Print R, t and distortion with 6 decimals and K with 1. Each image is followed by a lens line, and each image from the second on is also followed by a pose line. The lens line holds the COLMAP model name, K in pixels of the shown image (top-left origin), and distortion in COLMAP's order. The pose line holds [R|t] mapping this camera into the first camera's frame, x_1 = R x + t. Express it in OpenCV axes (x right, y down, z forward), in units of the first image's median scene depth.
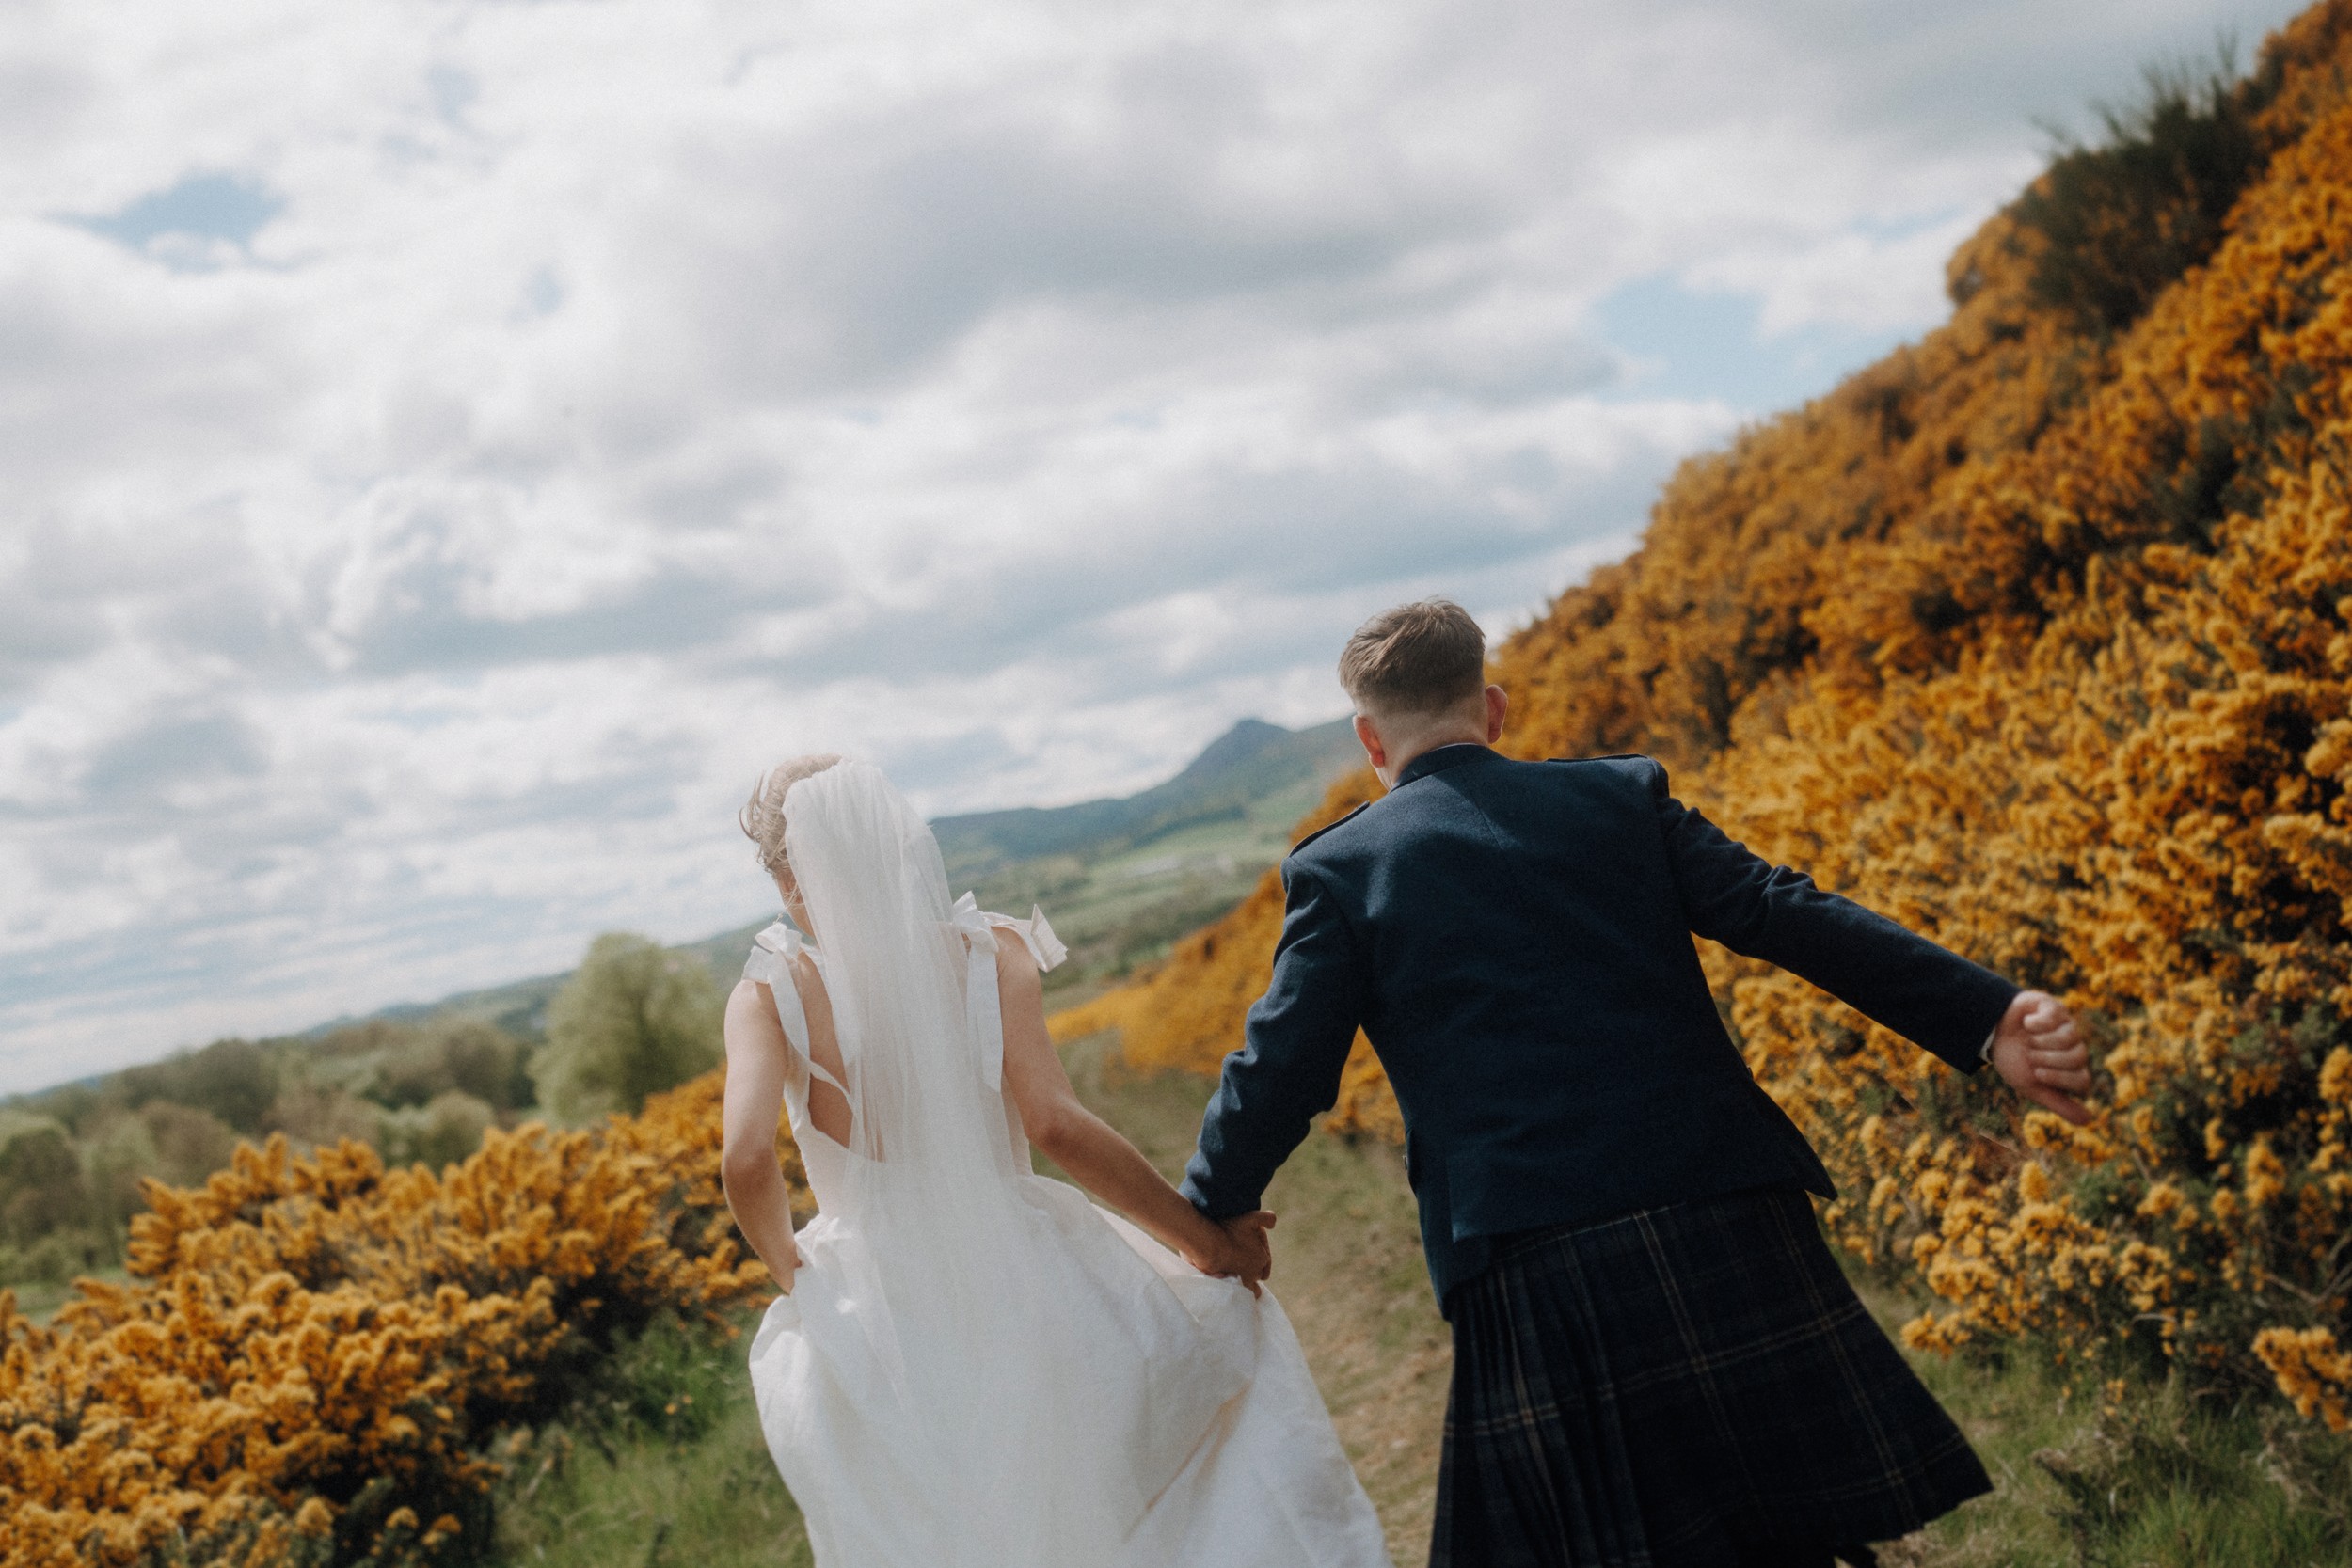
lens RADIAL K [[2289.9, 0, 1257.0], [0, 2289.9, 790.2], [0, 0, 1]] dist [-0.006638, 0.143298]
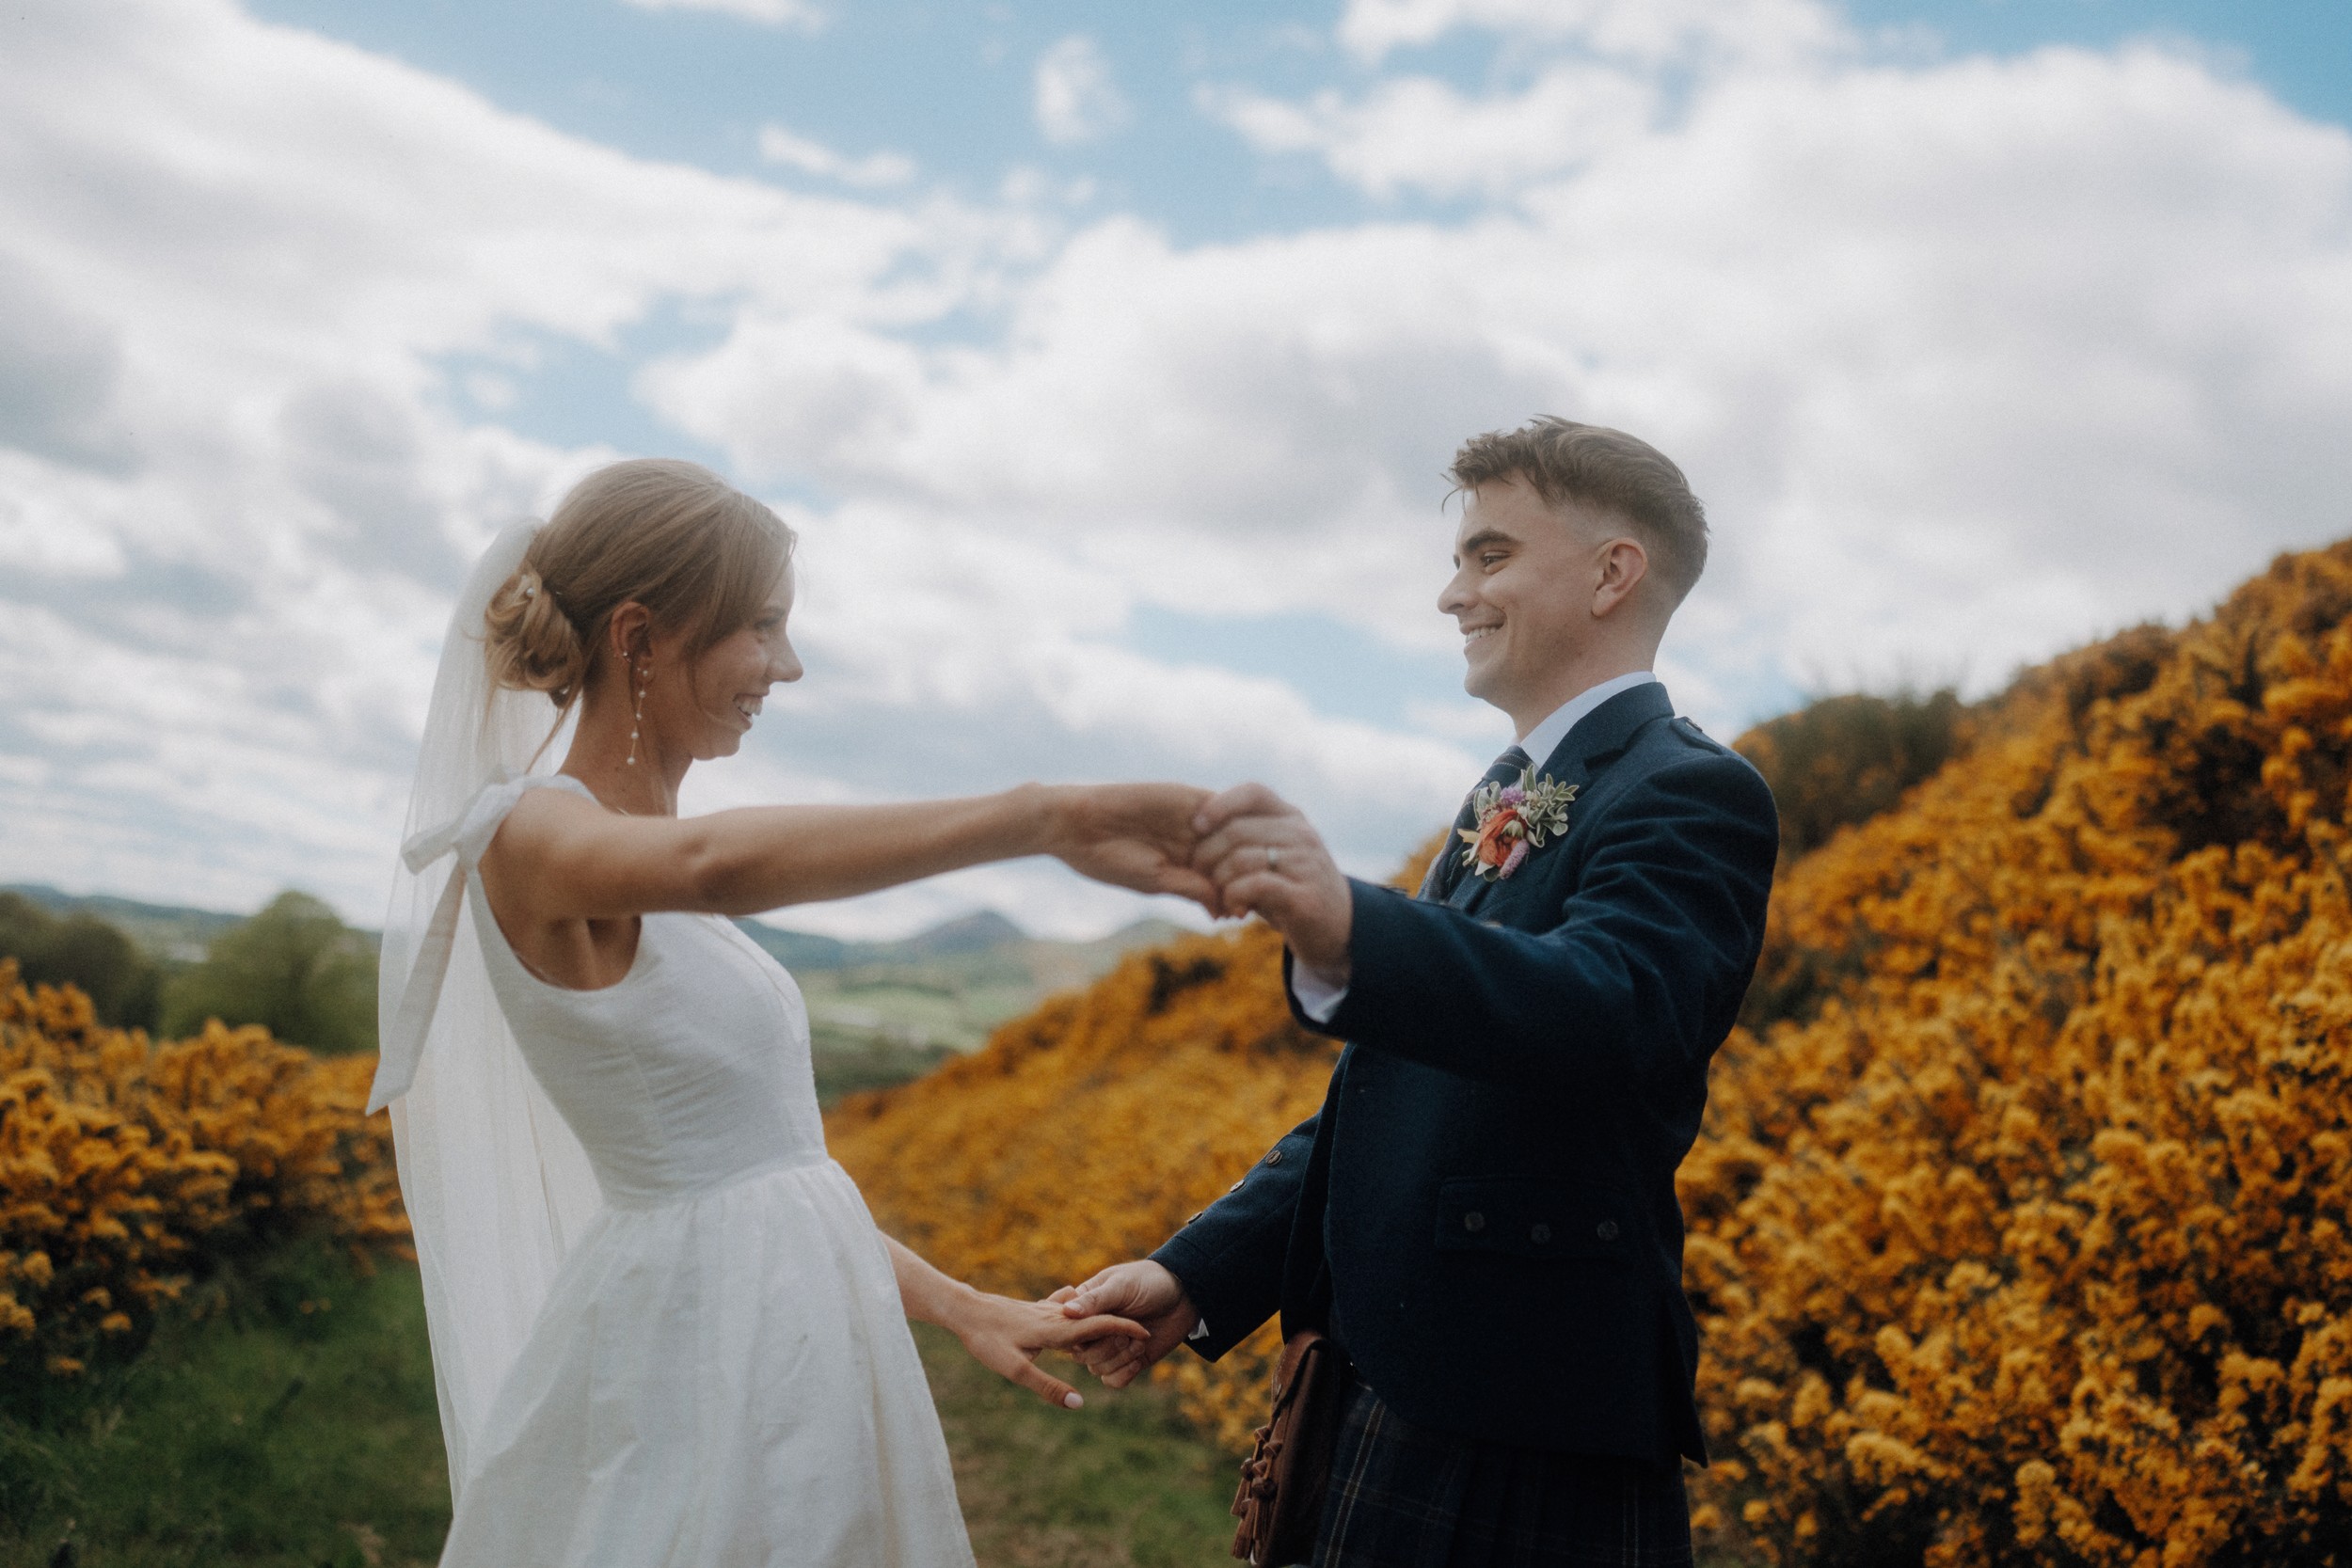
lens RADIAL K [[2289.9, 0, 1257.0], [0, 2289.9, 790.2], [0, 0, 1]] dist [-0.006638, 0.143298]
pose [[0.933464, 0.348197, 0.086045, -0.003748], [-0.337438, 0.933874, -0.118383, 0.006794], [-0.121575, 0.081471, 0.989233, -0.178242]]
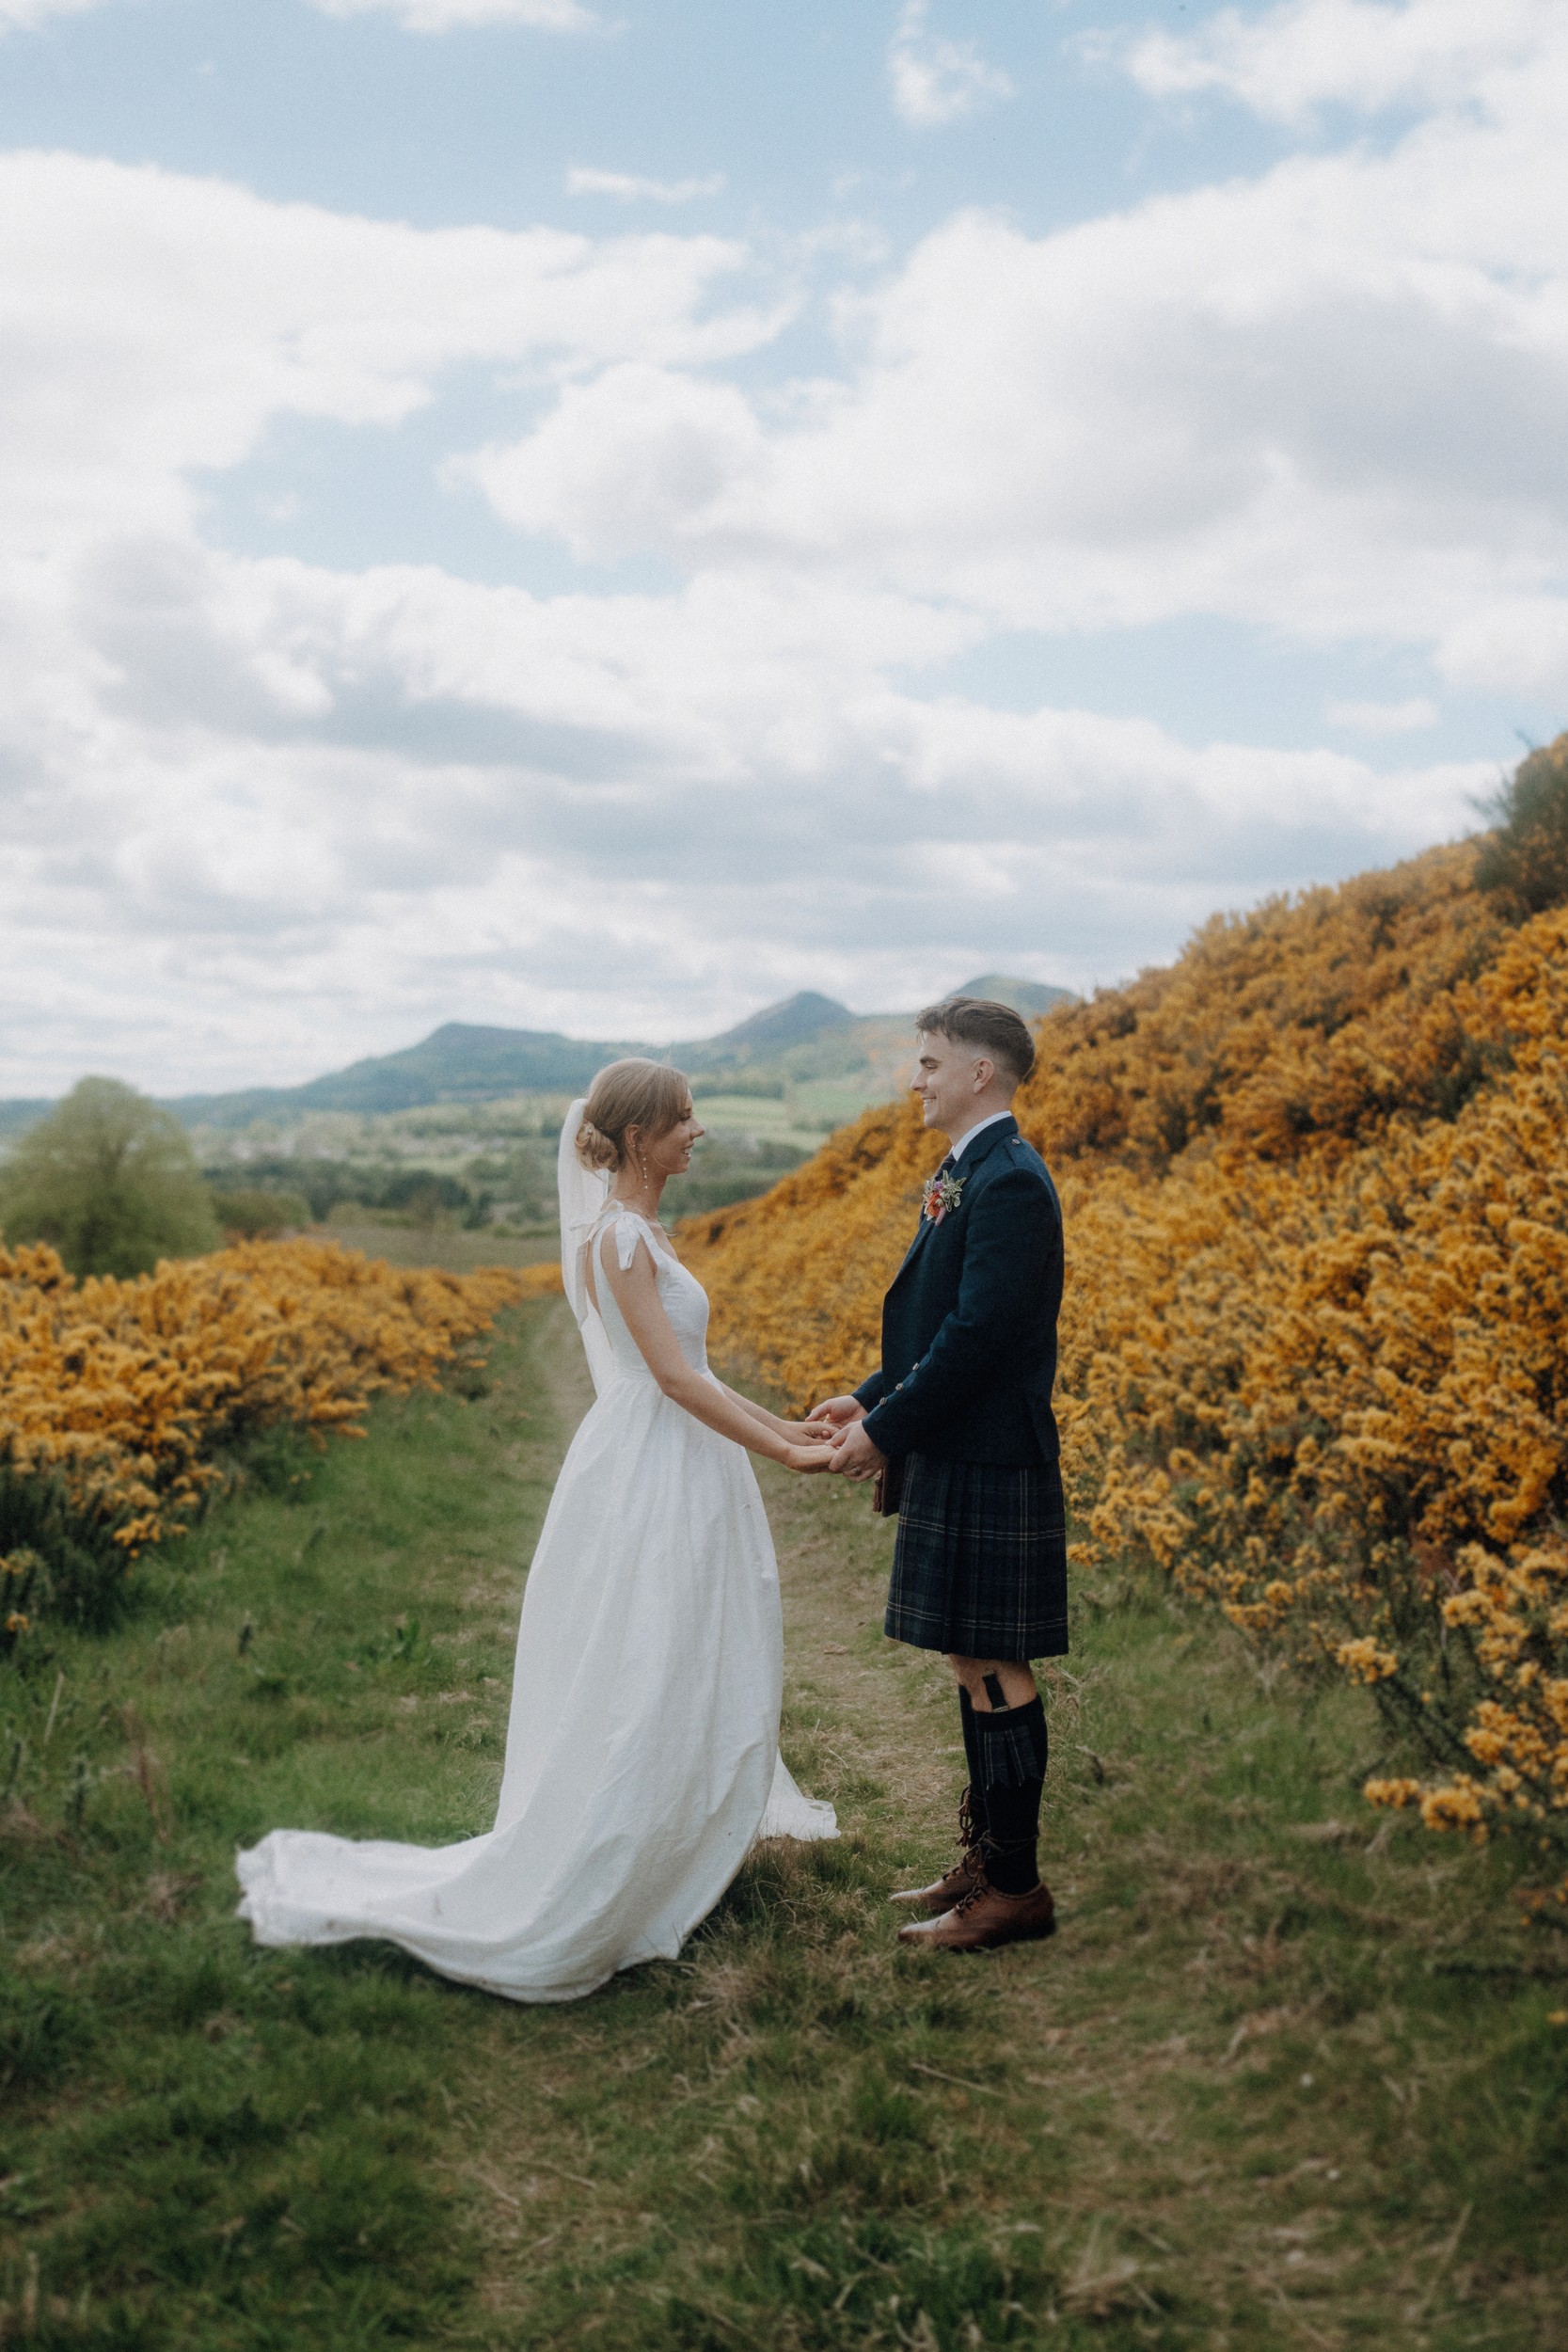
lens RADIAL K [[2542.2, 0, 781.0], [0, 2542.2, 1174.8], [0, 0, 1]] dist [0.005388, 0.003375]
pose [[0.976931, 0.213554, -0.000190, 0.003004], [-0.213359, 0.976073, 0.041955, -0.045003], [0.009145, -0.040946, 0.999120, -0.528763]]
